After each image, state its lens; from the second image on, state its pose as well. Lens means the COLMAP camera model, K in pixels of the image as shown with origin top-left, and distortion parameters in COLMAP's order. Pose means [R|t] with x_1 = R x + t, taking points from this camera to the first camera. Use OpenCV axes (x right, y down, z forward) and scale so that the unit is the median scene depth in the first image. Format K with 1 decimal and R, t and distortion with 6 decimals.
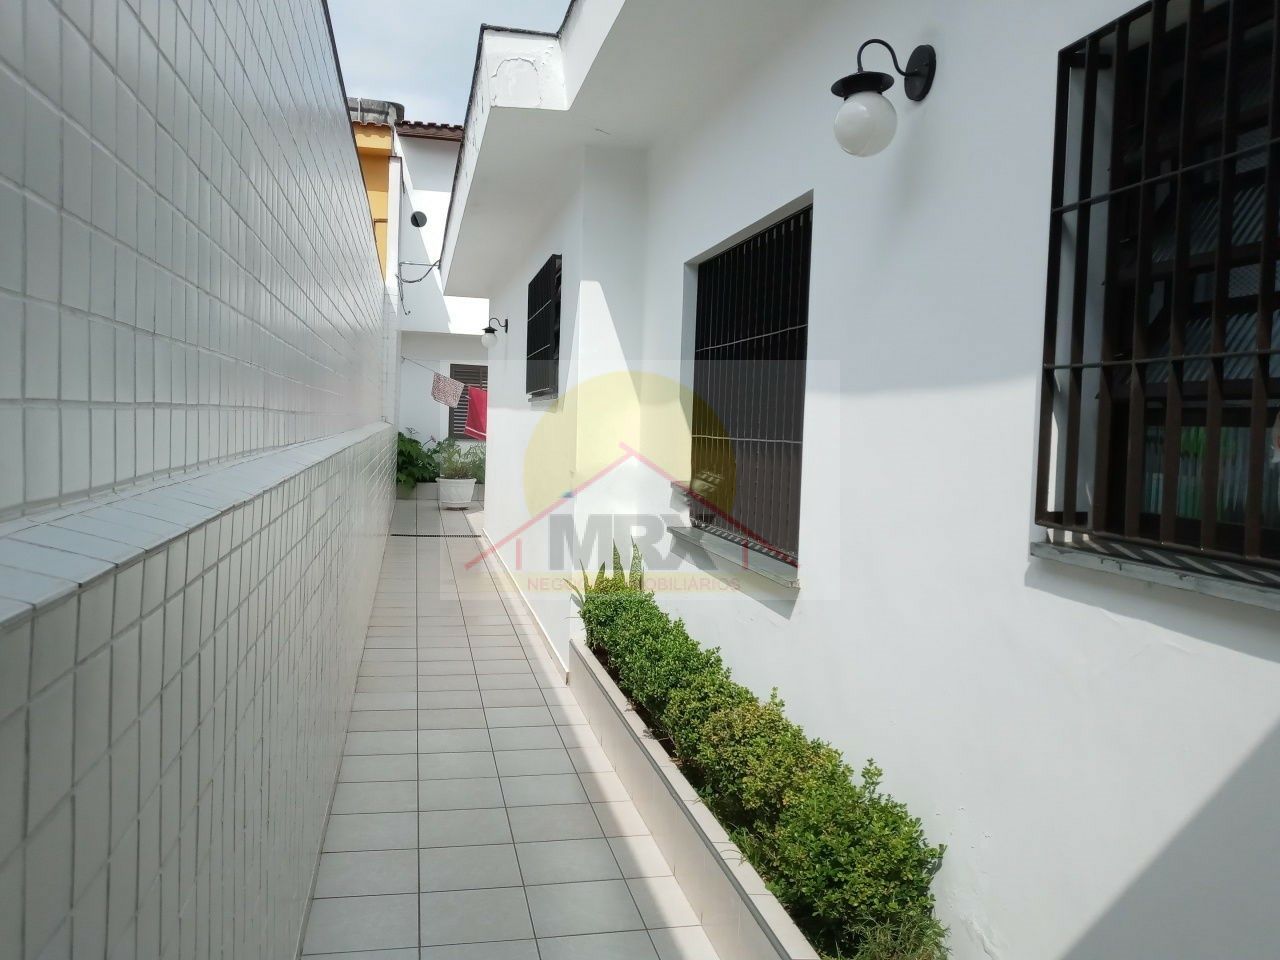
lens RADIAL K [[1001.6, 0, 636.4], [0, 1001.6, 476.4], [0, 0, 1]] dist [0.039242, -0.080551]
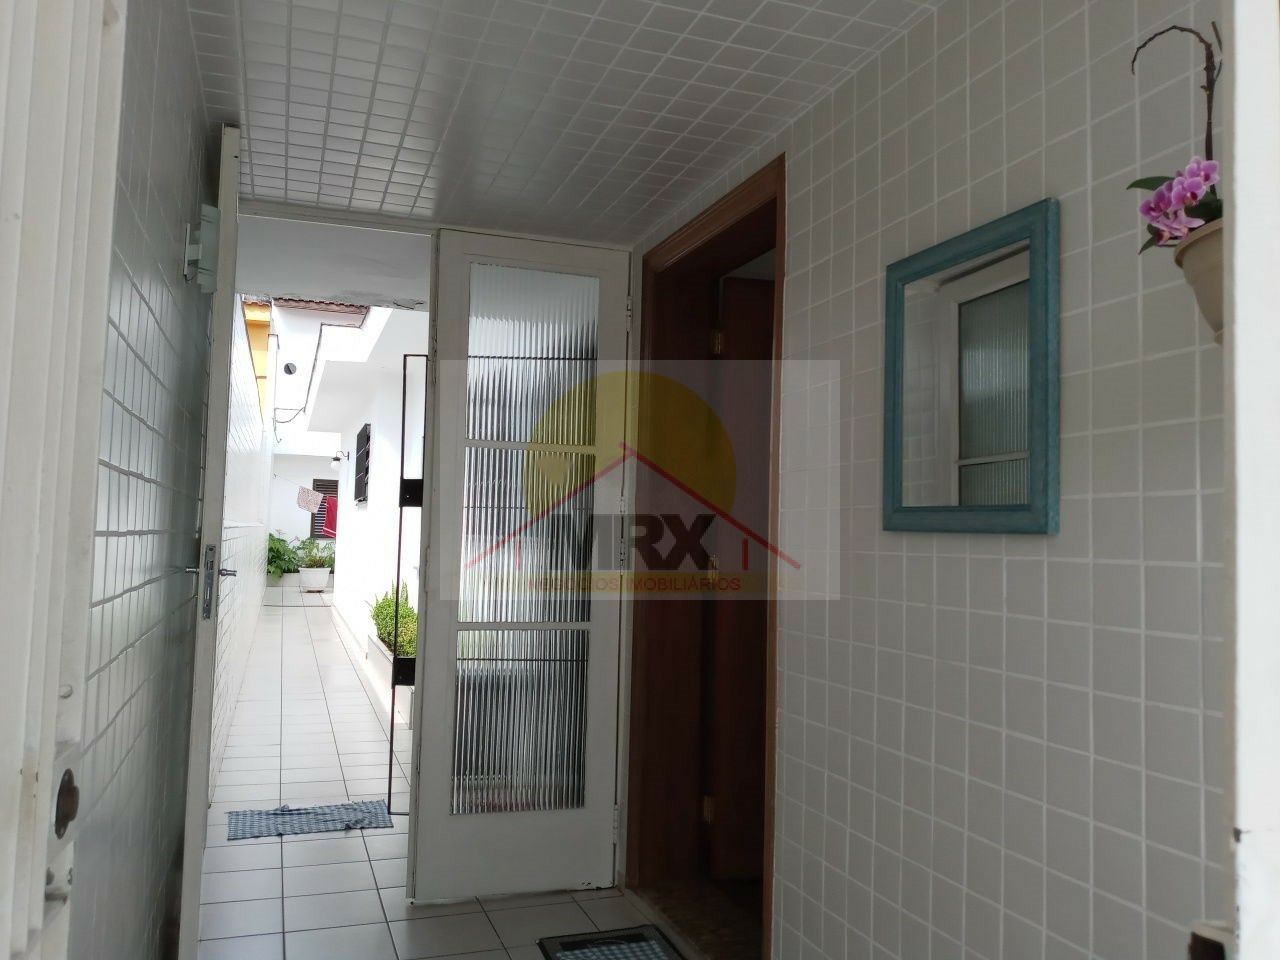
lens RADIAL K [[1001.6, 0, 636.4], [0, 1001.6, 476.4], [0, 0, 1]] dist [0.039242, -0.080551]
pose [[0.992684, 0.000599, 0.120739, 0.072793], [0.012683, 0.993938, -0.109205, 0.030815], [-0.120072, 0.109937, 0.986659, -0.330549]]
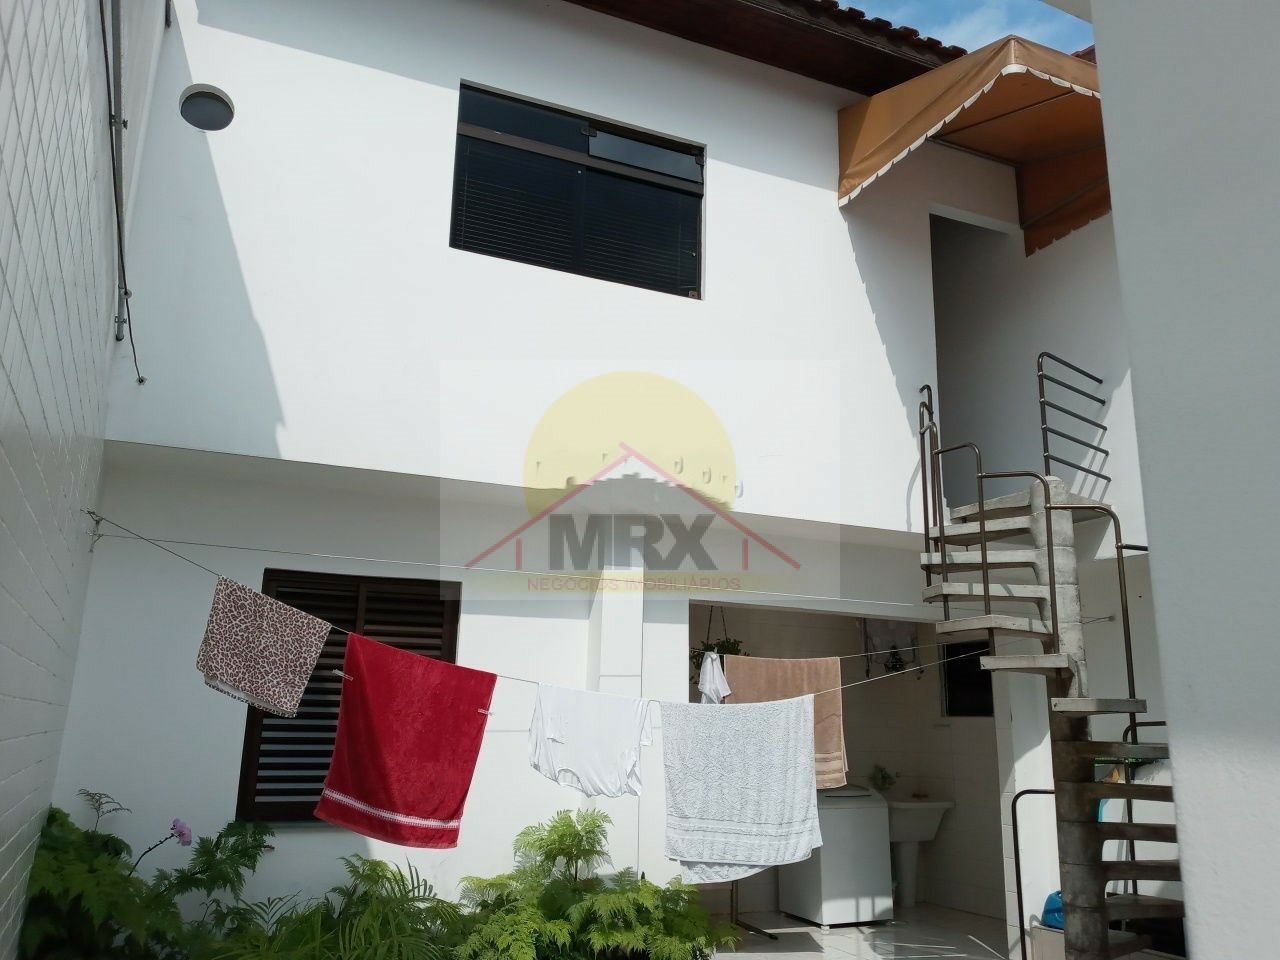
lens RADIAL K [[1001.6, 0, 636.4], [0, 1001.6, 476.4], [0, 0, 1]] dist [0.039242, -0.080551]
pose [[0.976350, 0.039912, 0.212481, -0.154546], [0.021831, 0.959588, -0.280559, -0.054750], [-0.215092, 0.278563, 0.936023, 0.741503]]
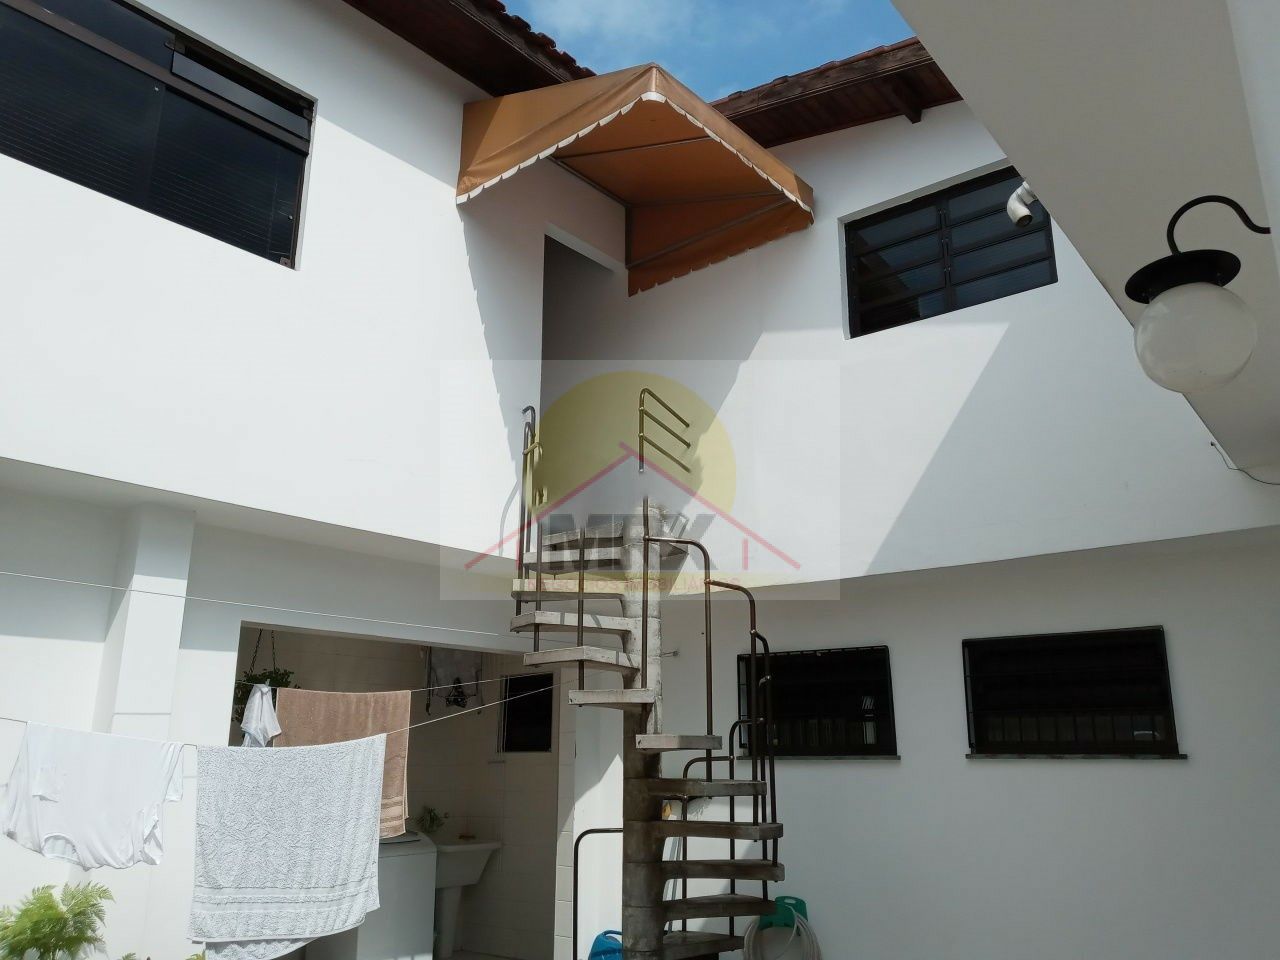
lens RADIAL K [[990.0, 0, 640.0], [0, 990.0, 480.0], [0, 0, 1]] dist [0.043127, -0.090720]
pose [[0.777775, 0.138147, 0.613174, -0.152497], [0.059880, 0.954824, -0.291075, -0.067705], [-0.625684, 0.263108, 0.734366, 0.857780]]
